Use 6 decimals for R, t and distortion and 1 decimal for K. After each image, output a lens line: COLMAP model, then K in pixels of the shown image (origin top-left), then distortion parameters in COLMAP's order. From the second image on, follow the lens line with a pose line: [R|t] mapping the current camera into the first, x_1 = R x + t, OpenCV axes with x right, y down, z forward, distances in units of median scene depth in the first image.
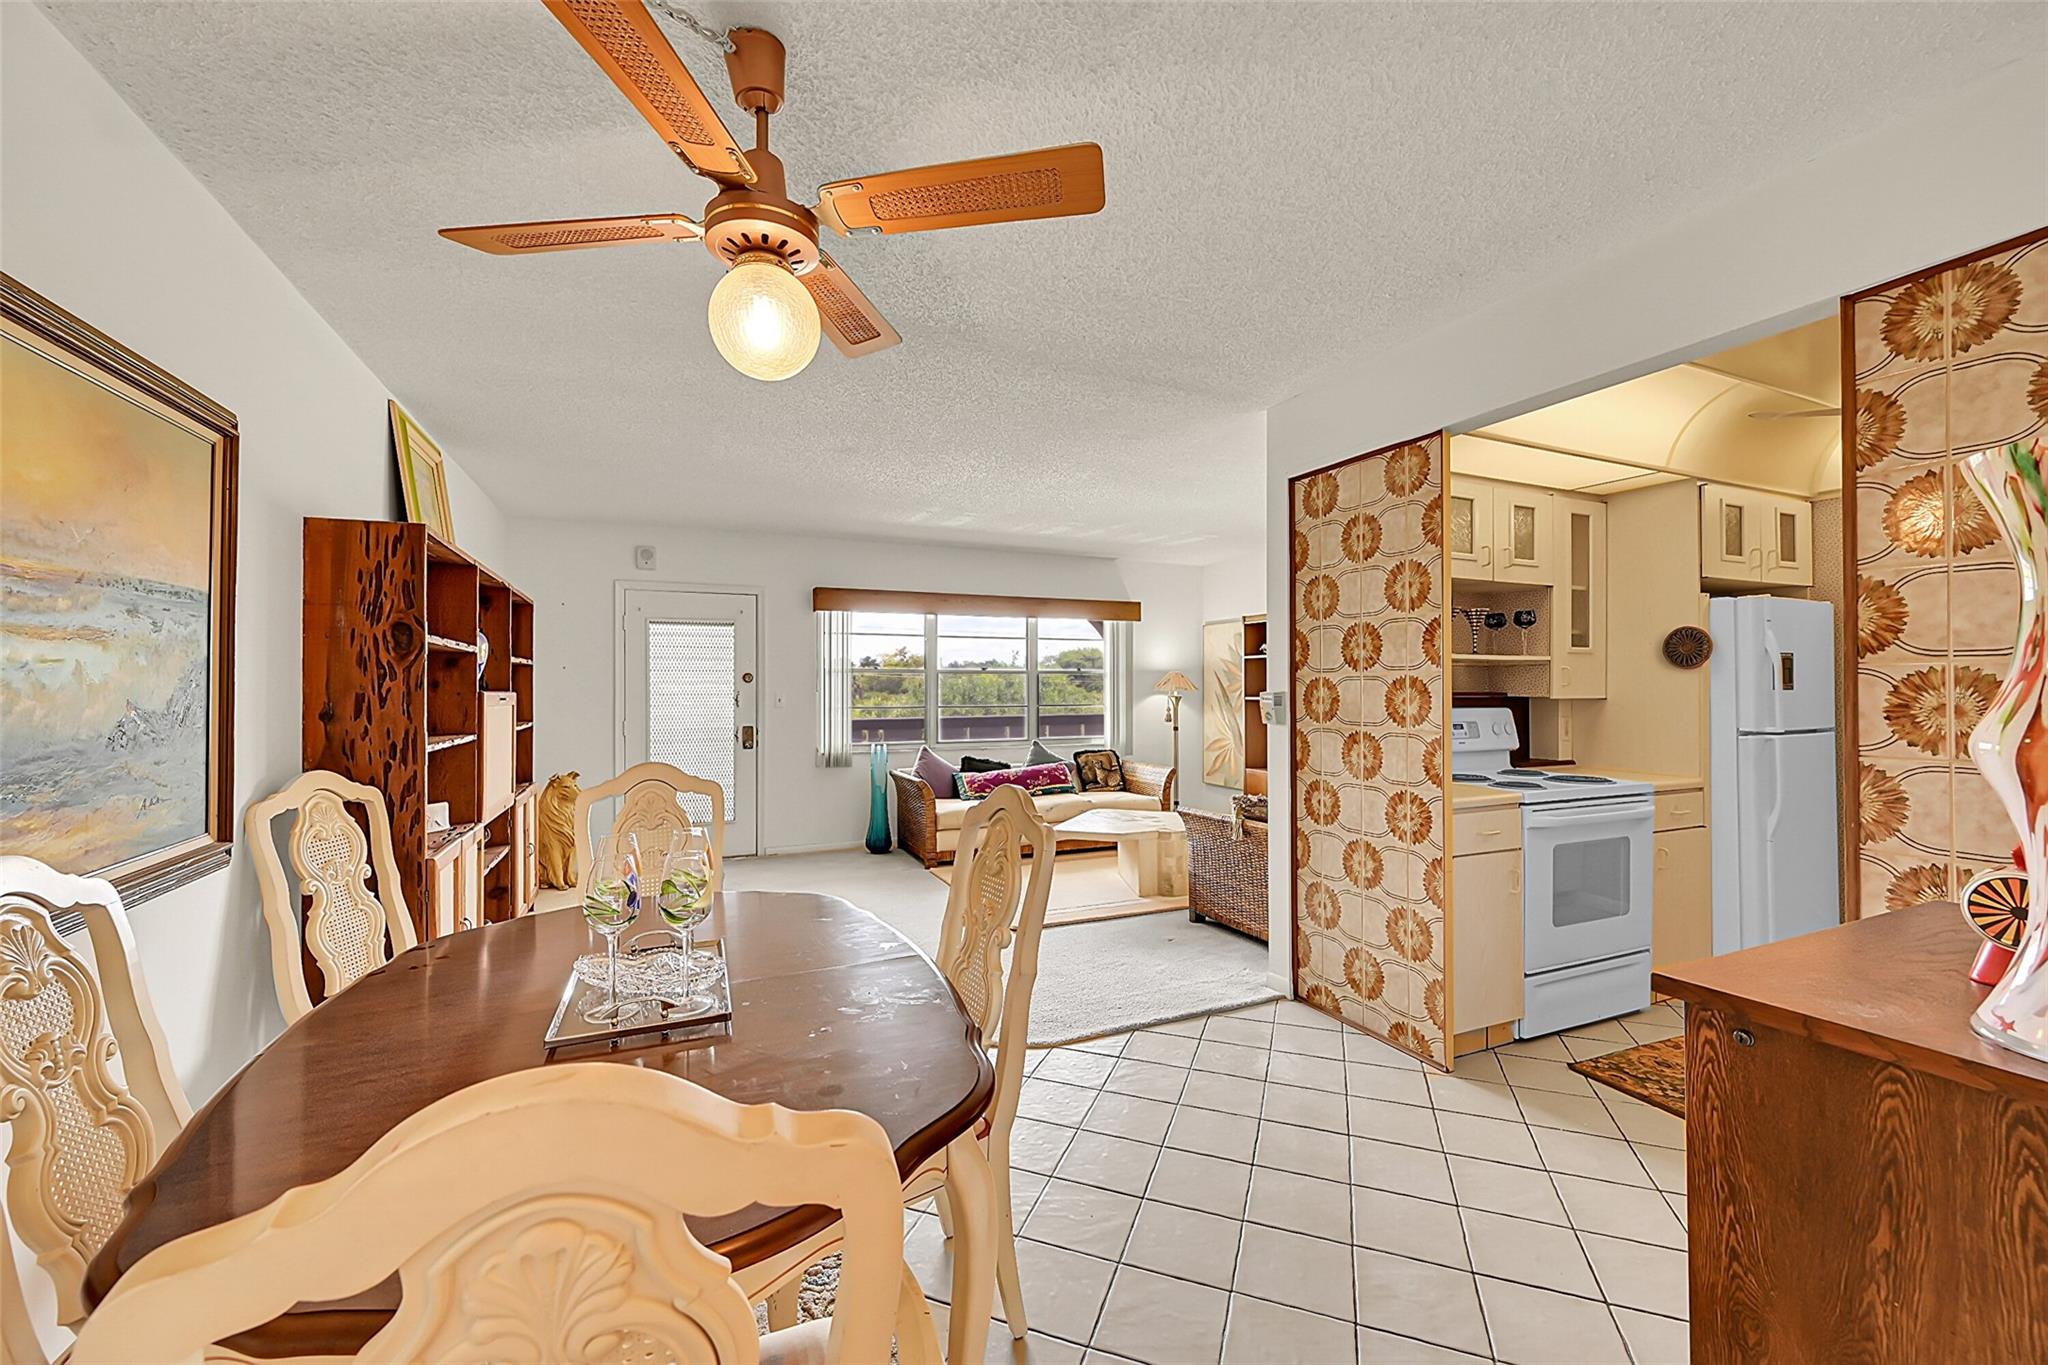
lens RADIAL K [[804.3, 0, 1024.0], [0, 804.3, 682.5], [0, 0, 1]] dist [-0.000021, 0.000102]
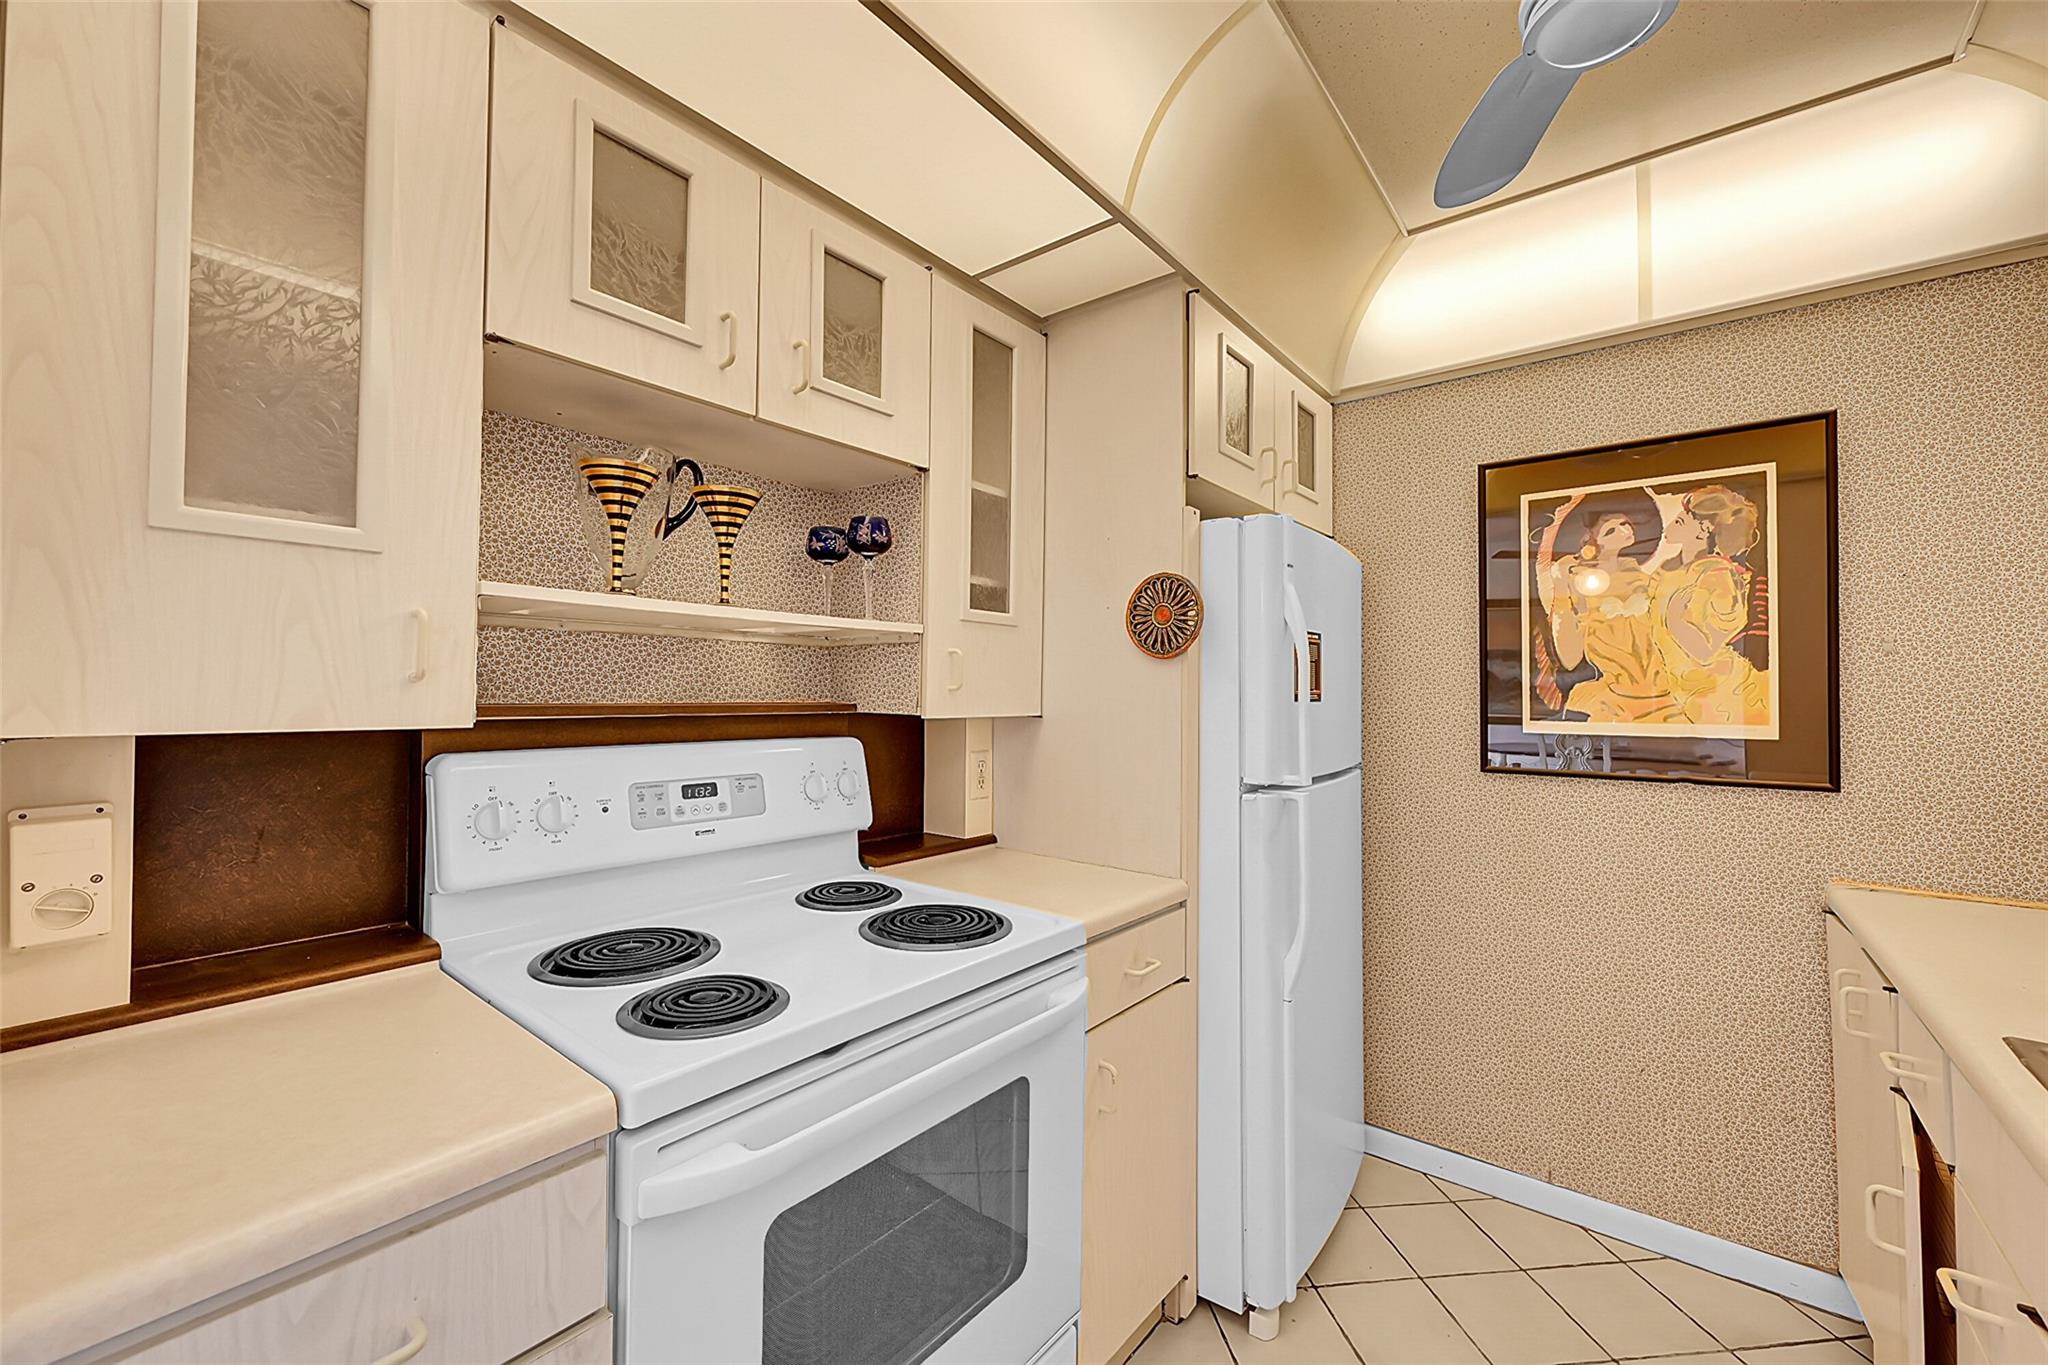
lens RADIAL K [[804.3, 0, 1024.0], [0, 804.3, 682.5], [0, 0, 1]] dist [-0.000021, 0.000102]
pose [[0.888884, 0.016267, 0.457843, 0.503421], [-0.013146, 0.999864, -0.010004, 0.003463], [-0.457944, 0.002873, 0.888977, 0.577920]]
